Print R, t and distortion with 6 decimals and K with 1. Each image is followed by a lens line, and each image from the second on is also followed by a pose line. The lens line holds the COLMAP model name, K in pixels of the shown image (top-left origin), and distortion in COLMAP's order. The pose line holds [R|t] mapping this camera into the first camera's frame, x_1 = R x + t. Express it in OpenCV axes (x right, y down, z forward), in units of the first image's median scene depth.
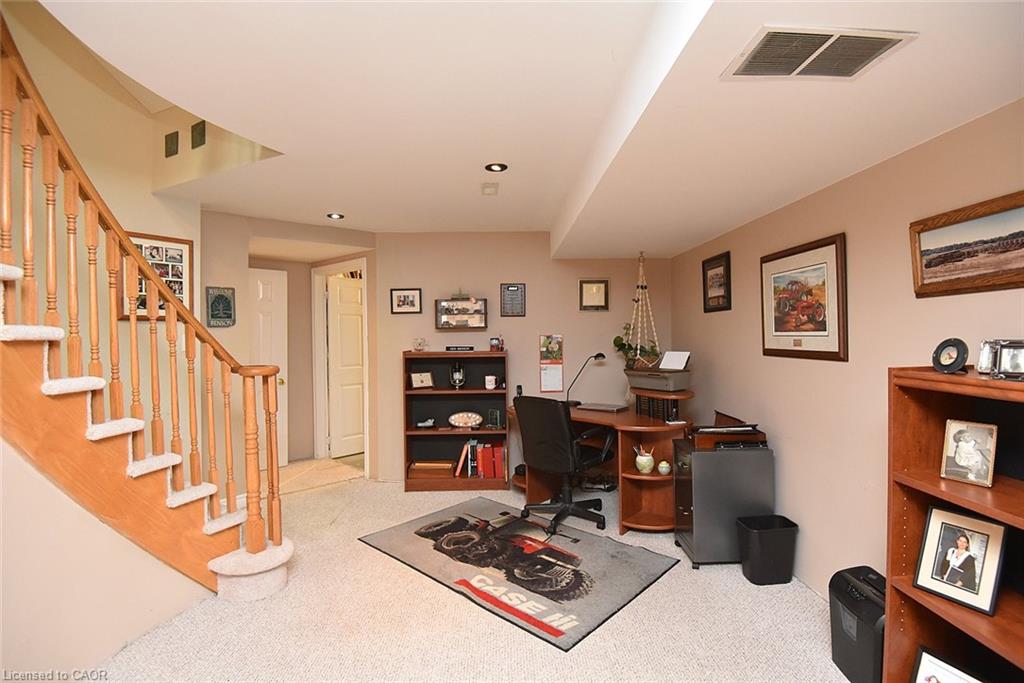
lens RADIAL K [[482.2, 0, 517.1], [0, 482.2, 337.2], [0, 0, 1]] dist [0.000296, -0.024824]
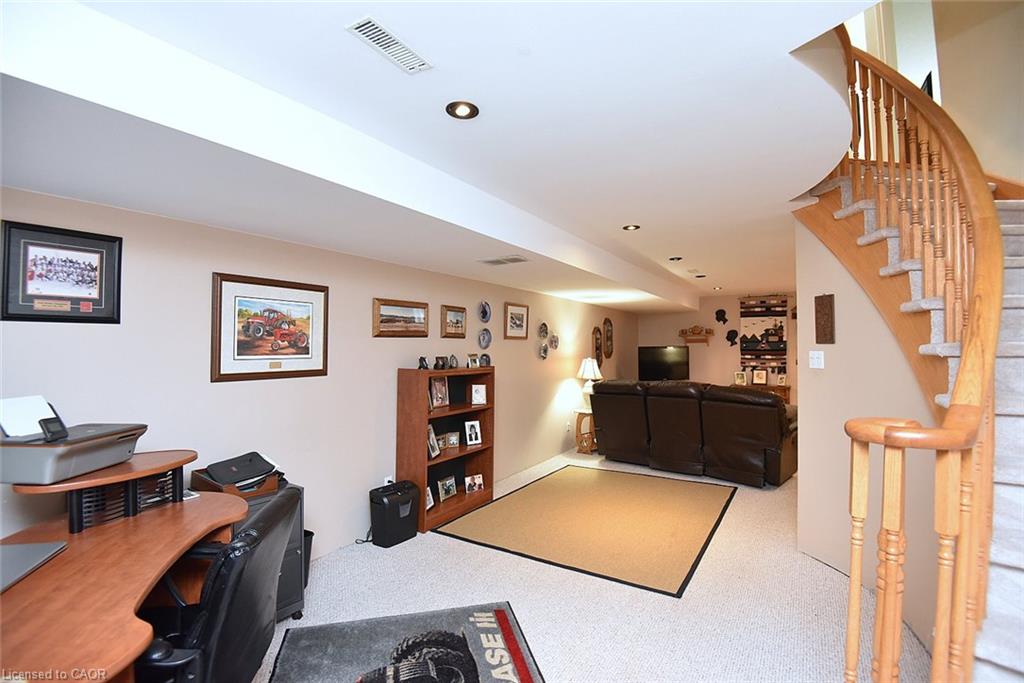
lens RADIAL K [[482.2, 0, 517.1], [0, 482.2, 337.2], [0, 0, 1]] dist [0.000296, -0.024824]
pose [[-0.841812, 0.028211, 0.539032, -0.466052], [0.017326, 0.999531, -0.025253, -0.014342], [-0.539492, -0.011920, -0.841906, 1.528902]]
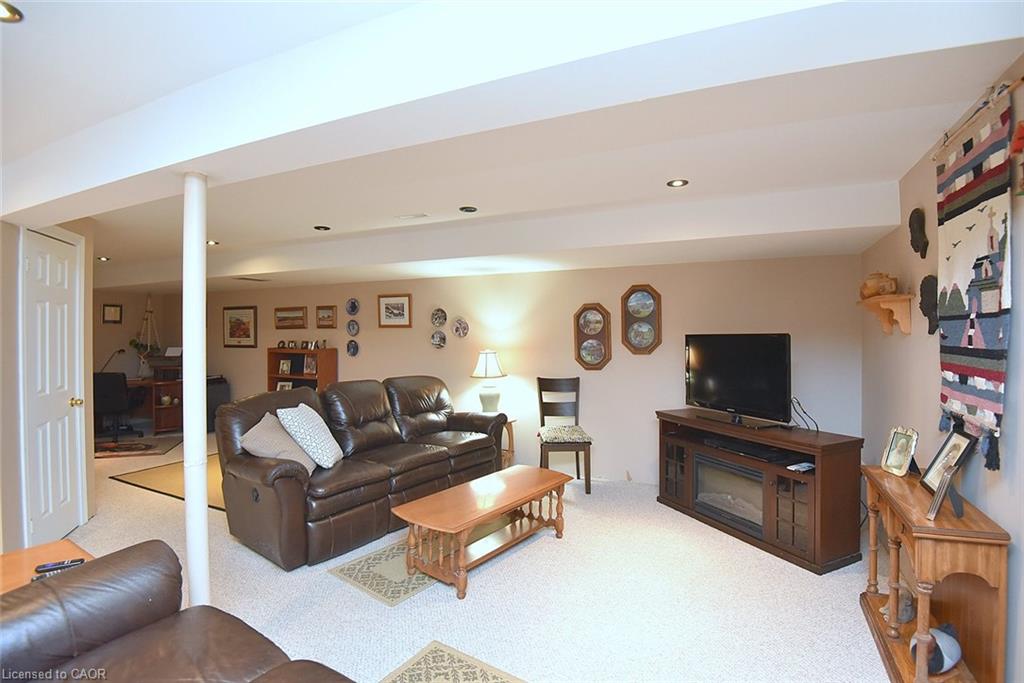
lens RADIAL K [[482.2, 0, 517.1], [0, 482.2, 337.2], [0, 0, 1]] dist [0.000296, -0.024824]
pose [[0.447338, 0.009055, 0.894319, -1.046536], [-0.001863, 0.999956, -0.009192, 0.005156], [-0.894363, 0.002446, 0.447335, -1.478192]]
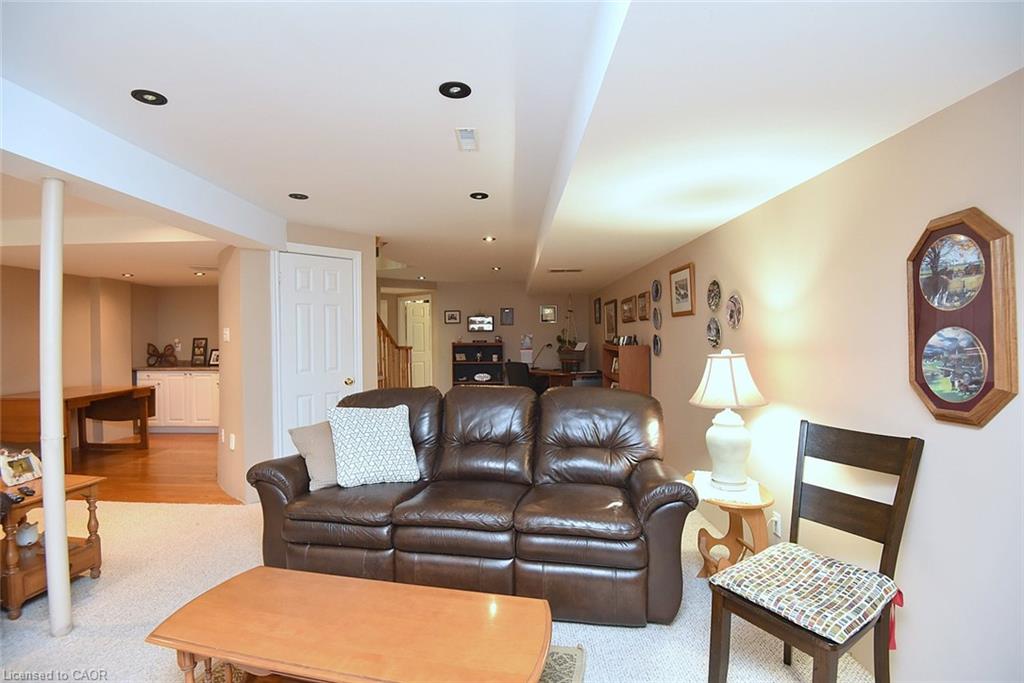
lens RADIAL K [[482.2, 0, 517.1], [0, 482.2, 337.2], [0, 0, 1]] dist [0.000296, -0.024824]
pose [[0.999743, 0.003680, -0.022374, 0.120264], [-0.003690, 0.999993, -0.000436, 0.011045], [0.022372, 0.000519, 0.999750, -1.496772]]
